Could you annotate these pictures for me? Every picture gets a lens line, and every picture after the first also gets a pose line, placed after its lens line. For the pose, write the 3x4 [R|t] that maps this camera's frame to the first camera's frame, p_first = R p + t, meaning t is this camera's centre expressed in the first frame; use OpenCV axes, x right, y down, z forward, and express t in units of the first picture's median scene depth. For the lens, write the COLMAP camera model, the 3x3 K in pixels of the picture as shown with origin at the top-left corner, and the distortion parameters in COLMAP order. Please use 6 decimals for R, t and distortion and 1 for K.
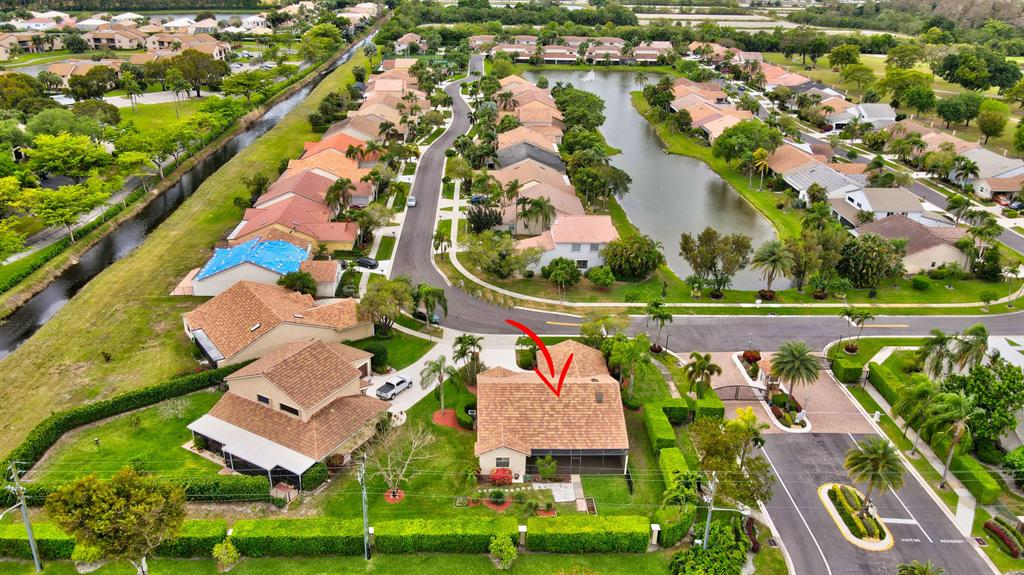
lens RADIAL K [[745.9, 0, 513.4], [0, 745.9, 295.0], [0, 0, 1]] dist [-0.015675, 0.042123]
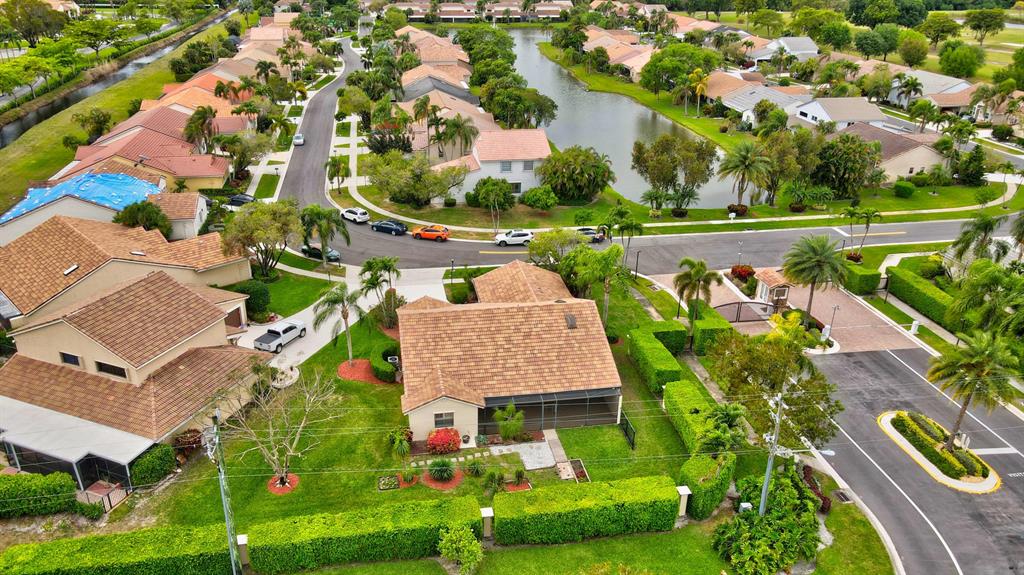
lens RADIAL K [[745.9, 0, 510.3], [0, 745.9, 292.8], [0, 0, 1]] dist [-0.015675, 0.042123]
pose [[0.990667, -0.066136, 0.119181, -0.024621], [0.065287, 0.997806, 0.011018, 0.091596], [-0.119648, -0.003134, 0.992811, 0.277268]]
